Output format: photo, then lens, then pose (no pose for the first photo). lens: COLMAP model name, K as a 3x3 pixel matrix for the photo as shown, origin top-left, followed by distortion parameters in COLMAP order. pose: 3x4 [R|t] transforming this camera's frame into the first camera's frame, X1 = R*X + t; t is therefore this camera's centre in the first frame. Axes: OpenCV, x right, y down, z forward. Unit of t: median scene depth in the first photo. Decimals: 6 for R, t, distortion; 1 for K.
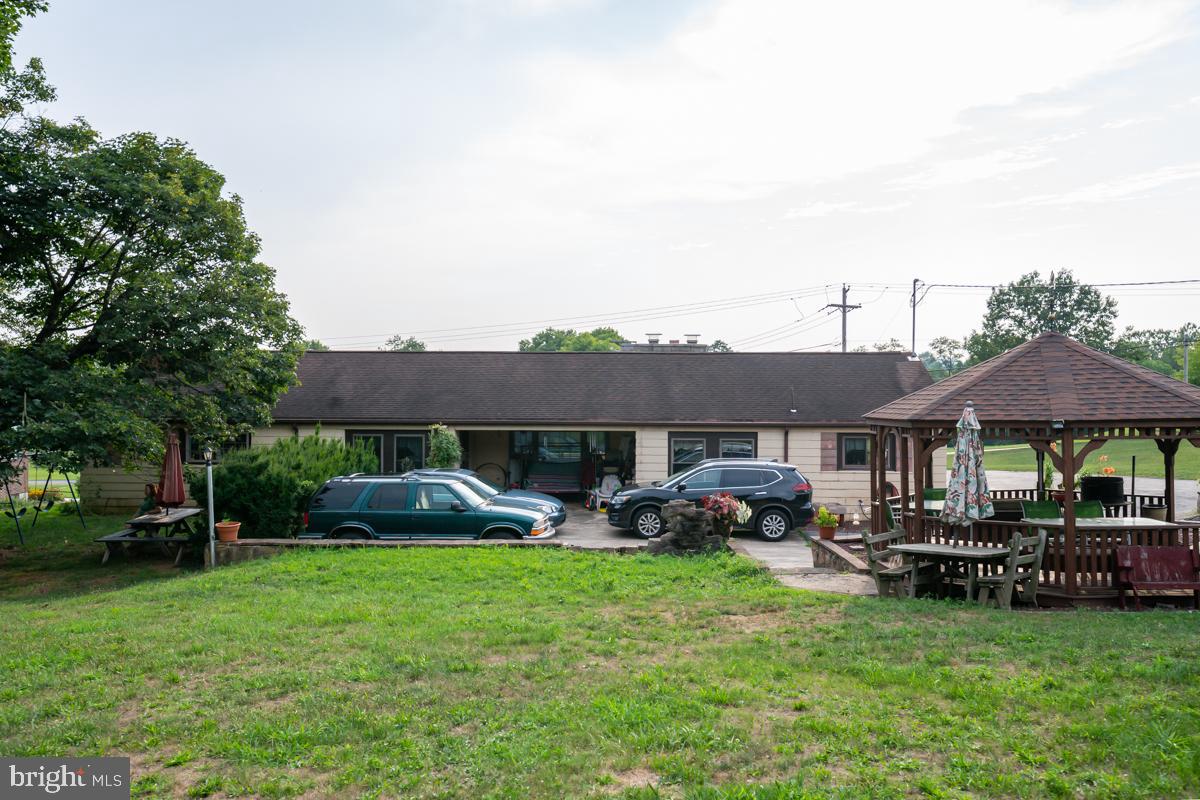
lens RADIAL K [[1044.4, 0, 600.0], [0, 1044.4, 400.0], [0, 0, 1]] dist [0.011395, 0.003506]
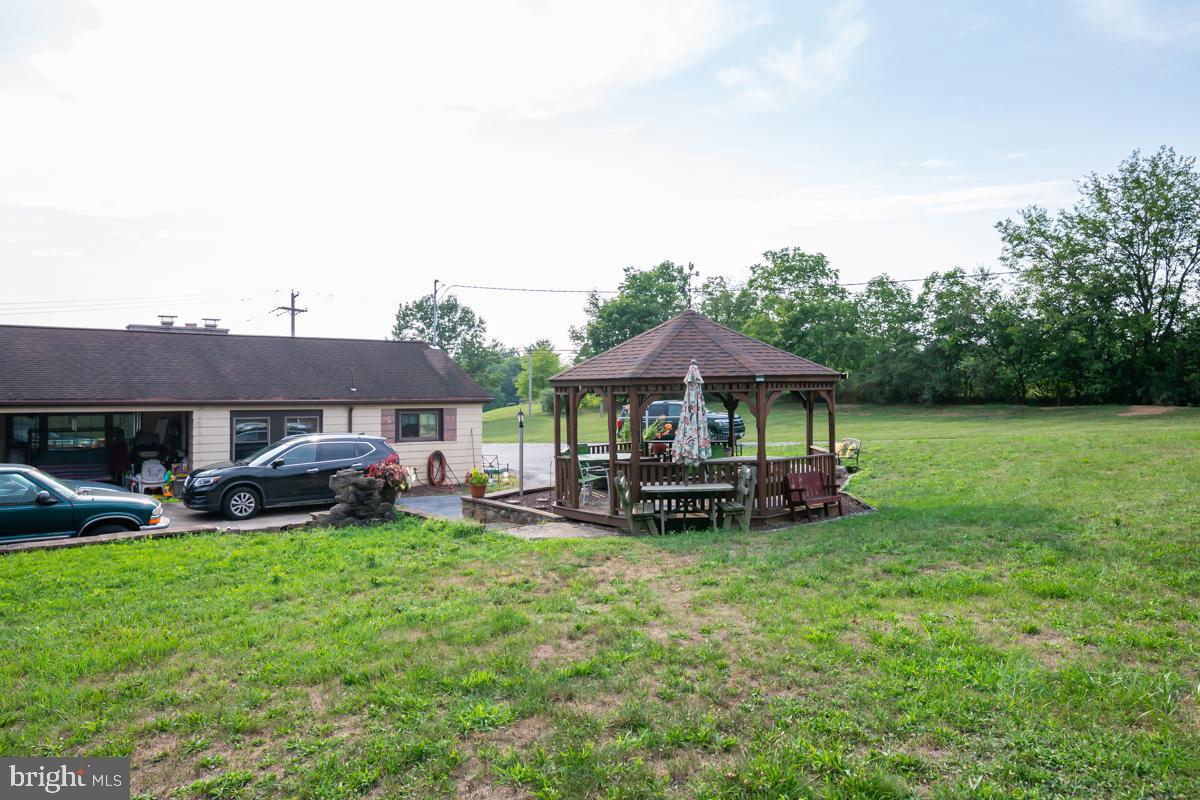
lens RADIAL K [[819.9, 0, 600.0], [0, 819.9, 400.0], [0, 0, 1]] dist [0.002366, -0.000062]
pose [[0.765471, -0.006287, 0.643439, -0.166223], [0.008755, 0.999961, -0.000646, 0.024179], [-0.643410, 0.006128, 0.765497, 0.192825]]
